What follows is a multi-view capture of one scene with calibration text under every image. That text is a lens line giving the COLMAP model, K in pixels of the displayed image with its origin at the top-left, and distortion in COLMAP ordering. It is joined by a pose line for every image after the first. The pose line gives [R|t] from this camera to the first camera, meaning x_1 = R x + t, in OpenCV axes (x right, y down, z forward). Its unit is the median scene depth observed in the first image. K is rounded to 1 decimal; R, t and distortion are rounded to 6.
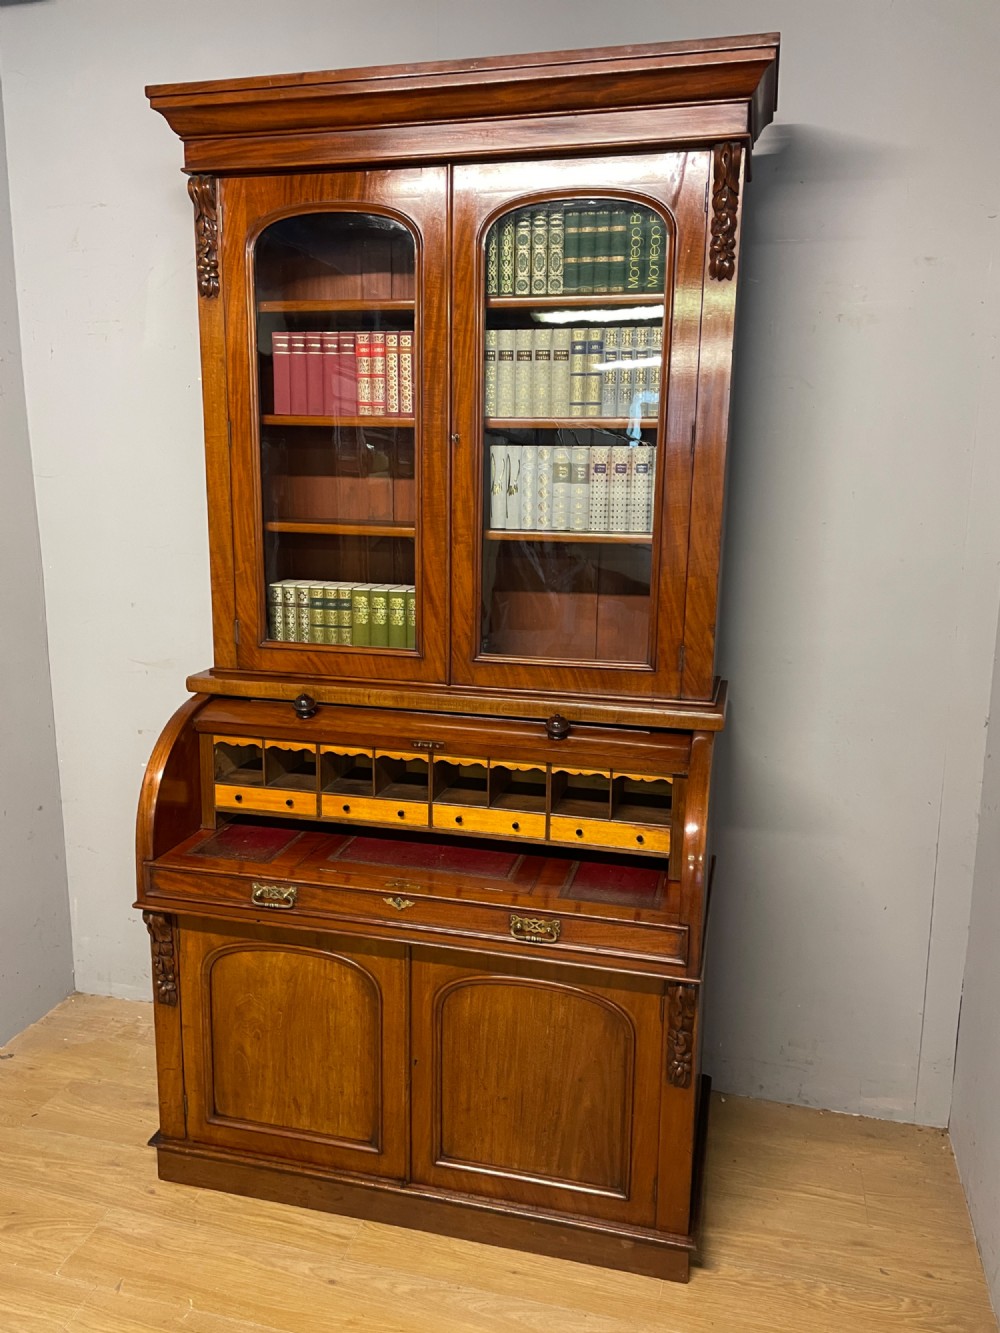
lens RADIAL K [[1011.7, 0, 497.8], [0, 1011.7, 660.3], [0, 0, 1]] dist [0.087564, -0.112440]
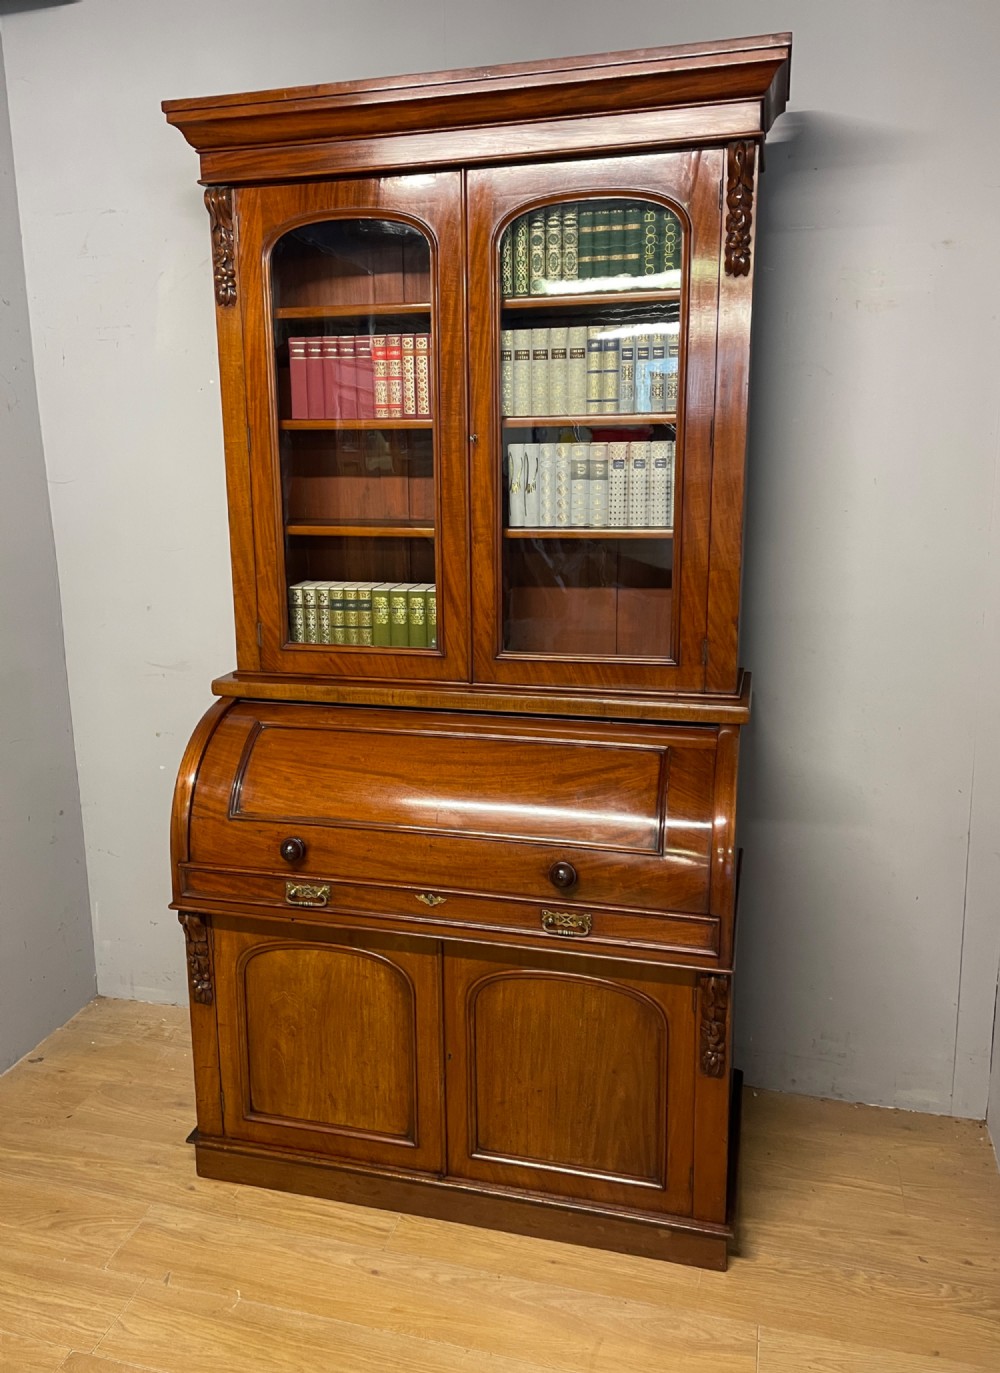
lens RADIAL K [[1081.2, 0, 460.4], [0, 1081.2, 653.0], [0, 0, 1]] dist [0.087659, -0.114549]
pose [[0.999264, -0.023852, -0.030045, -0.027083], [0.024053, 0.999691, 0.006347, -0.013058], [0.029884, -0.007065, 0.999528, -0.076434]]
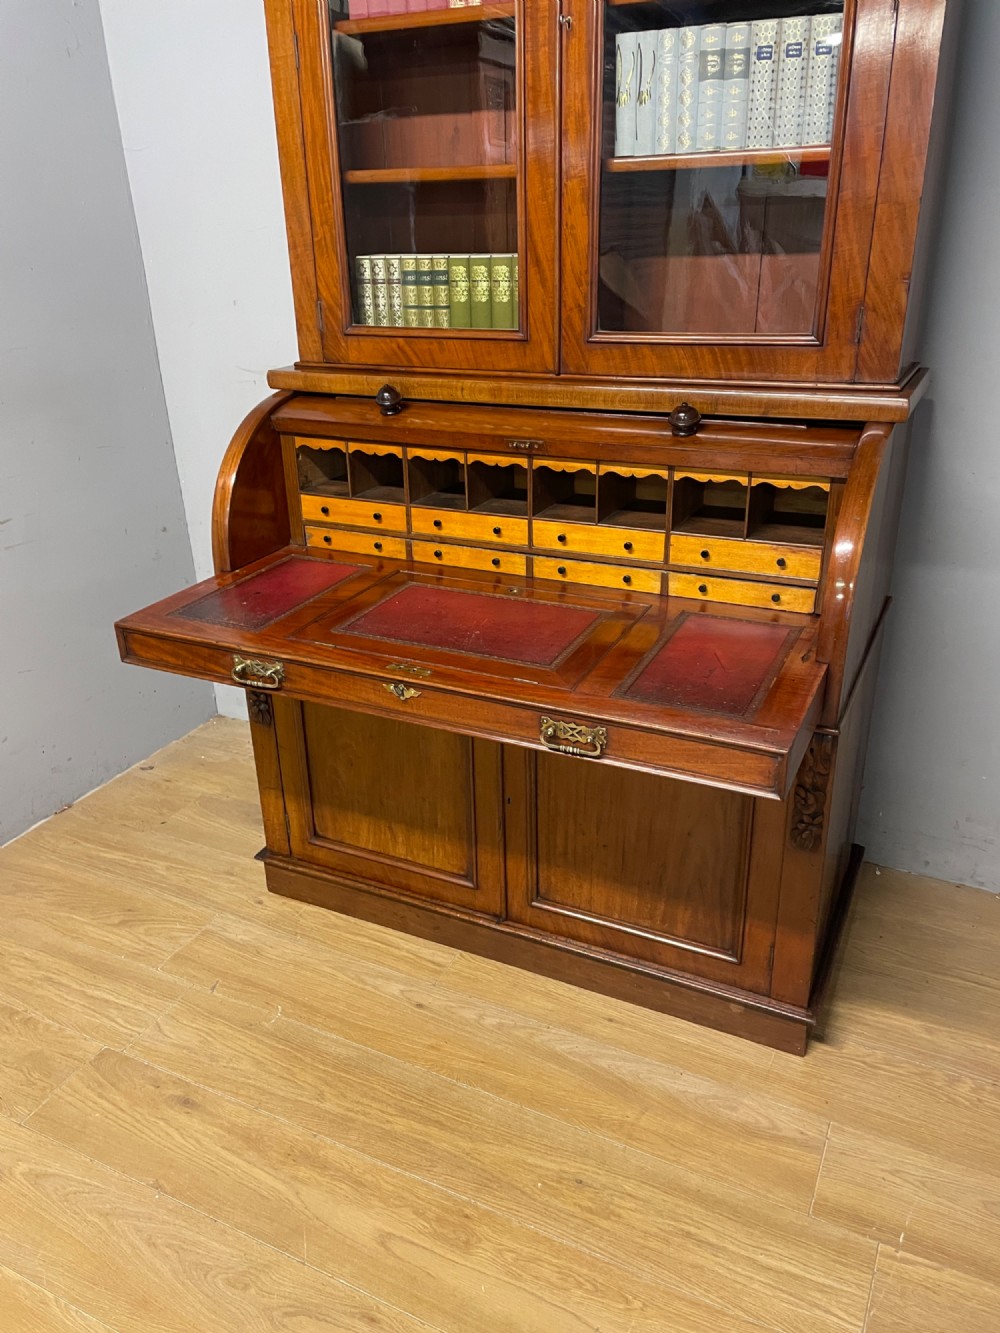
lens RADIAL K [[1011.7, 0, 483.1], [0, 1011.7, 666.5], [0, 0, 1]] dist [0.087564, -0.112440]
pose [[0.976230, 0.048811, -0.211169, 0.079914], [0.000282, 0.974024, 0.226446, 0.070166], [0.216736, -0.221123, 0.950858, 0.158854]]
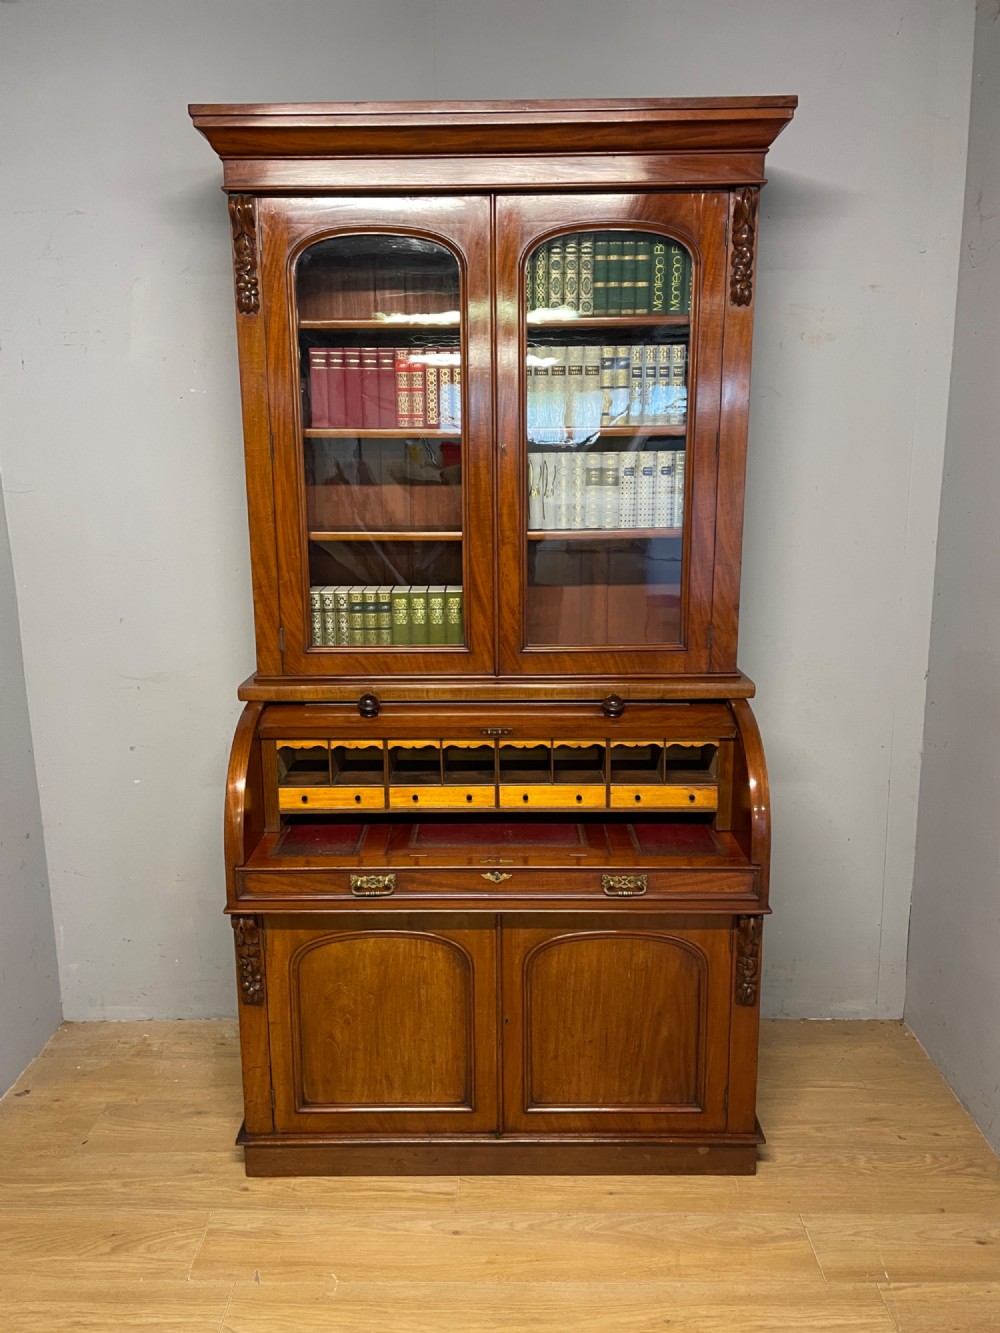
lens RADIAL K [[1011.7, 0, 491.1], [0, 1011.7, 668.3], [0, 0, 1]] dist [0.087564, -0.112440]
pose [[0.971738, -0.070207, 0.225380, -0.308309], [0.066751, 0.997506, 0.022927, -0.009151], [-0.226428, -0.007235, 0.974001, -0.053125]]
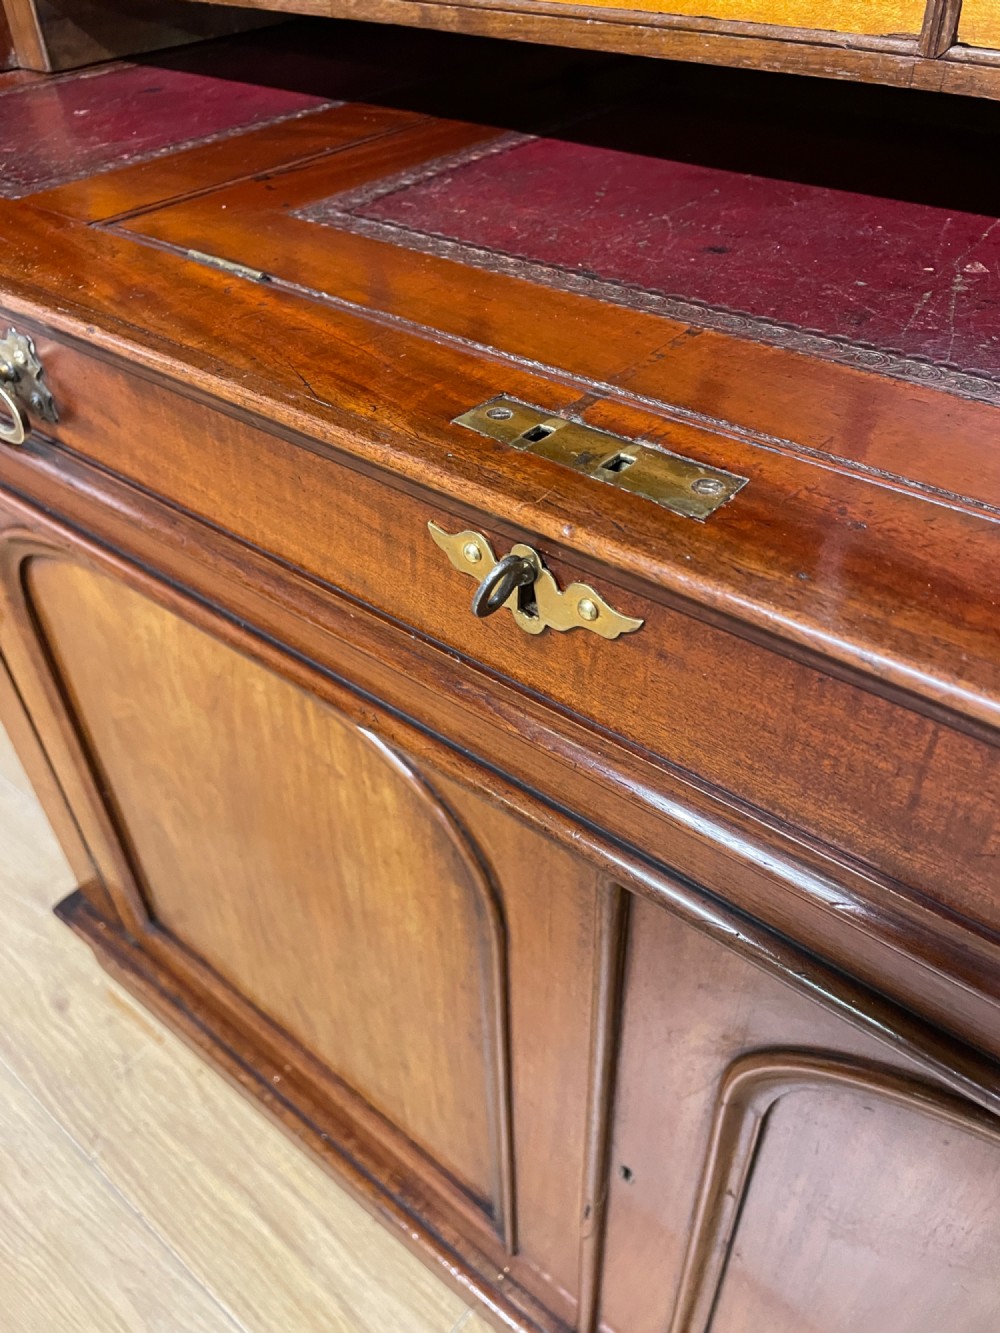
lens RADIAL K [[1011.7, 0, 520.2], [0, 1011.7, 646.6], [0, 0, 1]] dist [0.087564, -0.112440]
pose [[0.907723, 0.244892, -0.340687, -0.050287], [-0.056540, 0.875978, 0.479025, 0.172156], [0.415744, -0.415560, 0.808991, 0.830631]]
